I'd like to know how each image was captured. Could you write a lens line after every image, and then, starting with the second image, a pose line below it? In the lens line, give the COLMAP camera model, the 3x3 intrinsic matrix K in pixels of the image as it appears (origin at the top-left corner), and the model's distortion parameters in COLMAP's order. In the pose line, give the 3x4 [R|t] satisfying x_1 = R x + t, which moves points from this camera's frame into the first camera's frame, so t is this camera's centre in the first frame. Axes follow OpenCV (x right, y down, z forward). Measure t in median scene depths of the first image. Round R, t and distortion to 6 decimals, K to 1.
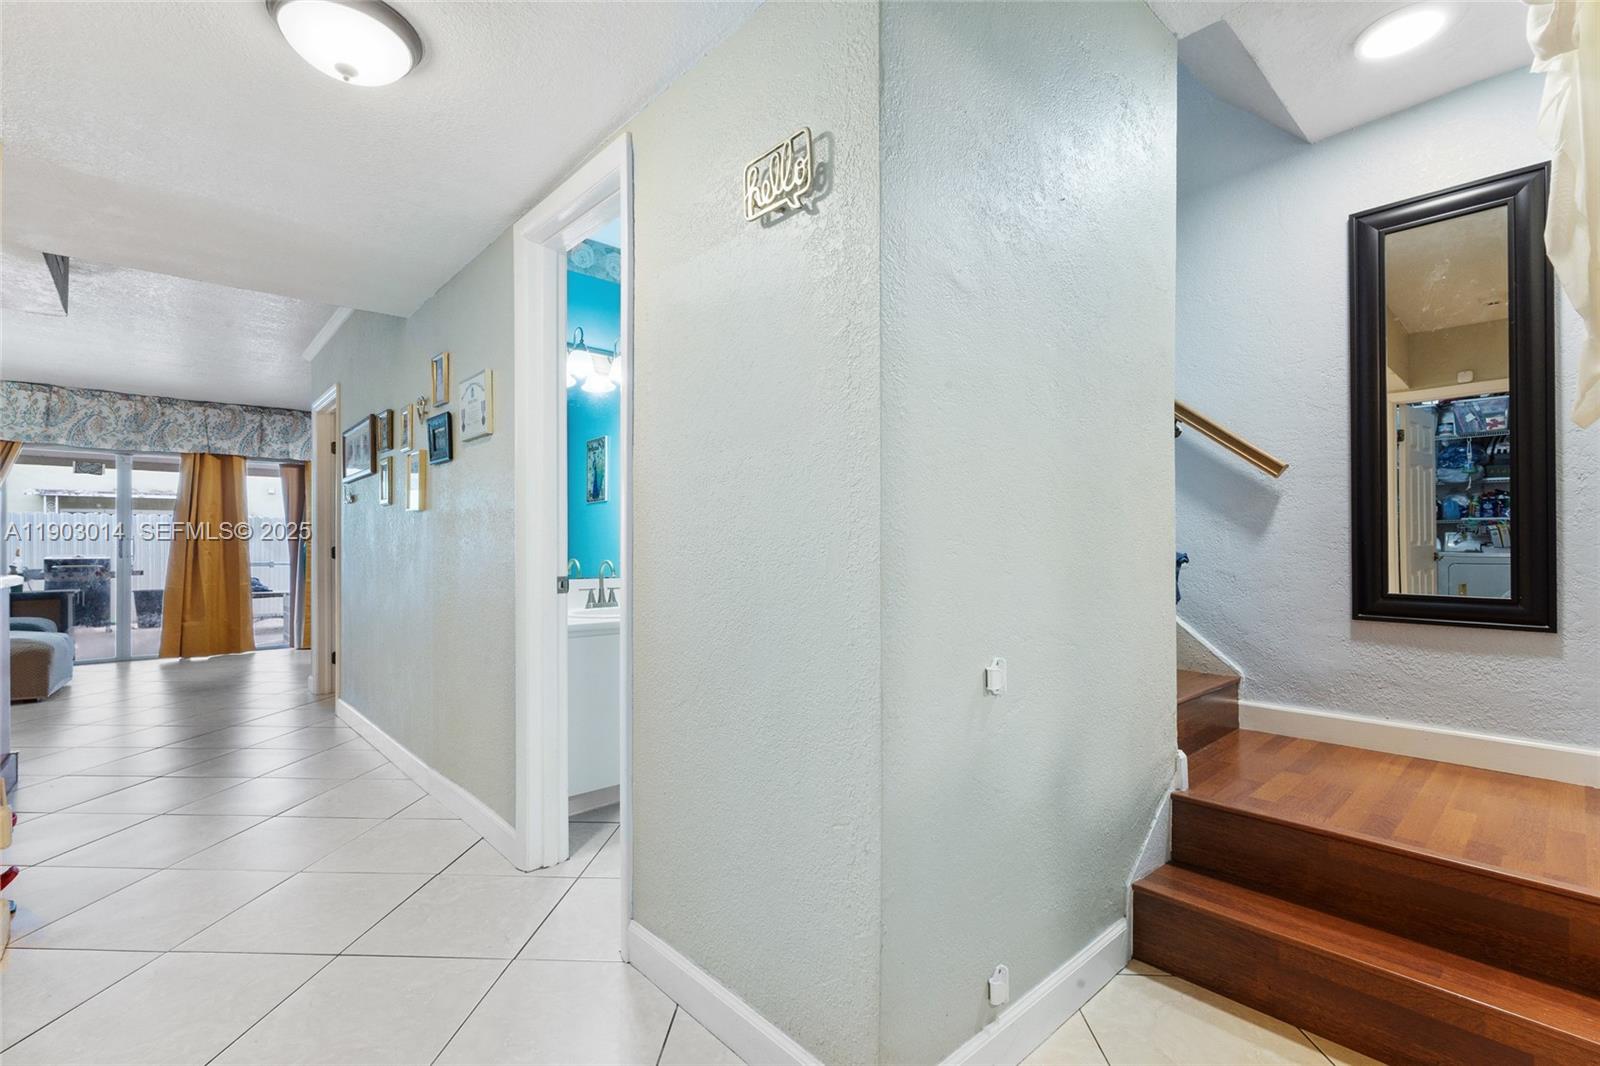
lens RADIAL K [[708.4, 0, 809.4], [0, 708.4, 537.2], [0, 0, 1]] dist [-0.004465, 0.001488]
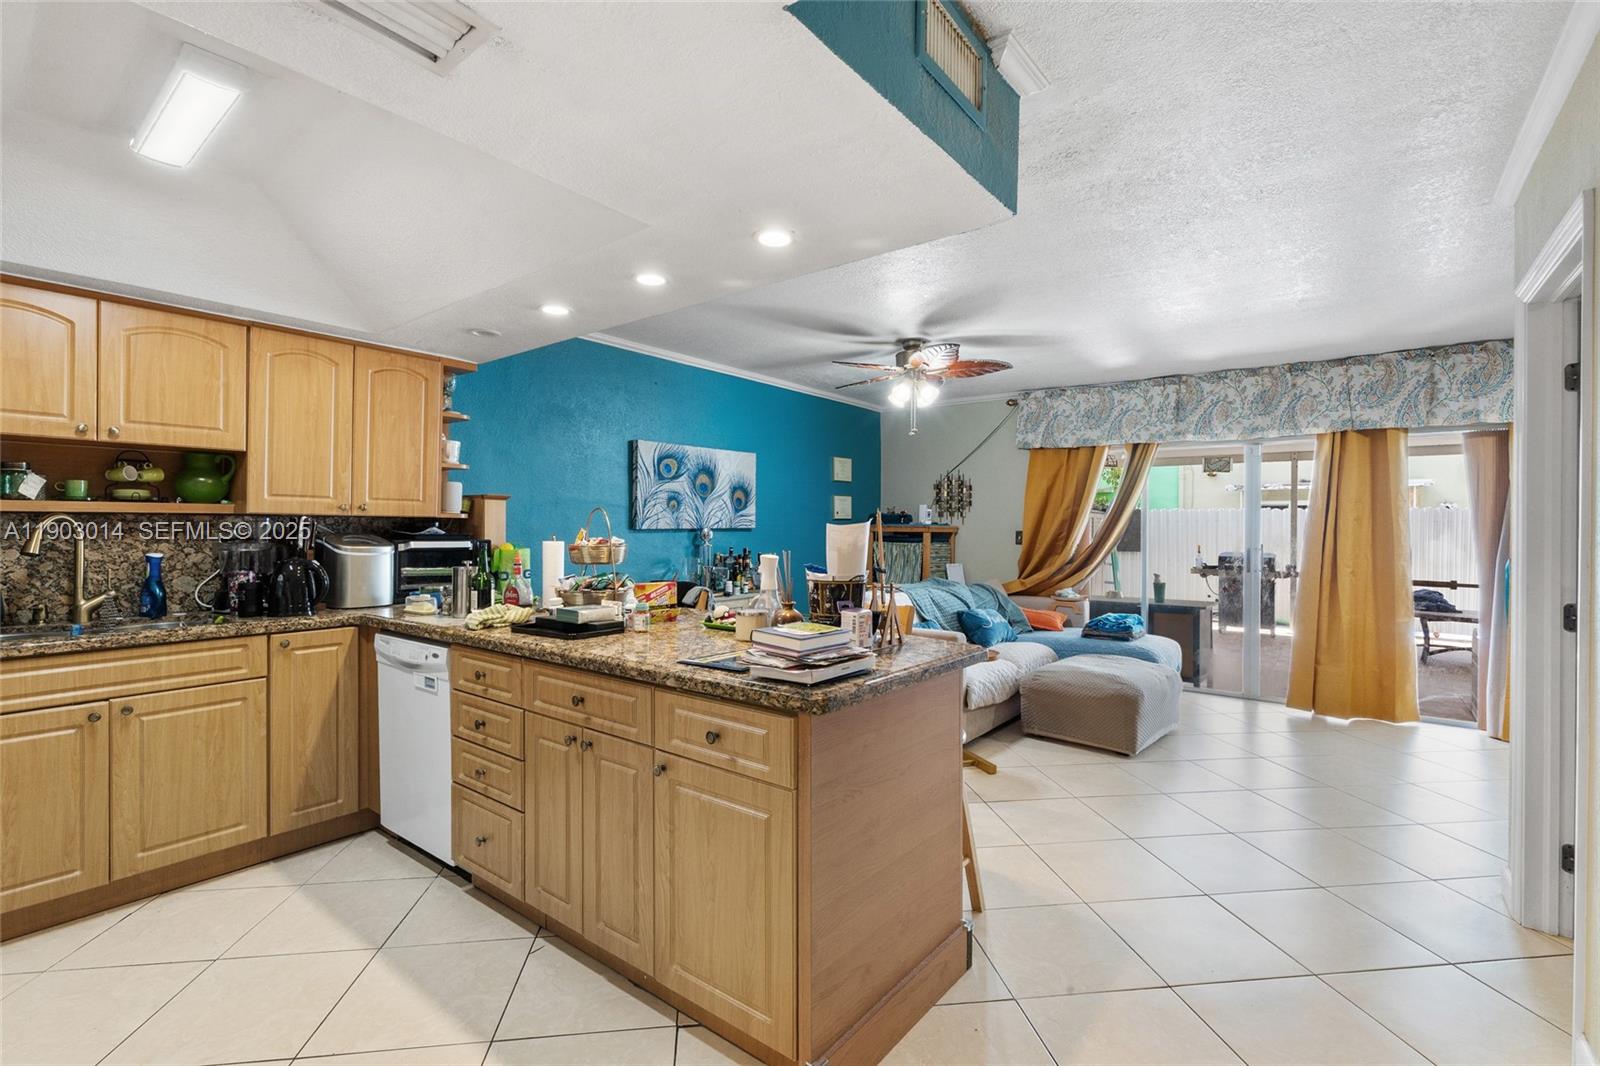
lens RADIAL K [[708.4, 0, 804.0], [0, 708.4, 527.6], [0, 0, 1]] dist [-0.004465, 0.001488]
pose [[0.154799, 0.010667, -0.987888, -0.243765], [0.004076, 0.999926, 0.011436, -0.032766], [0.987938, -0.005797, 0.154744, 0.359360]]
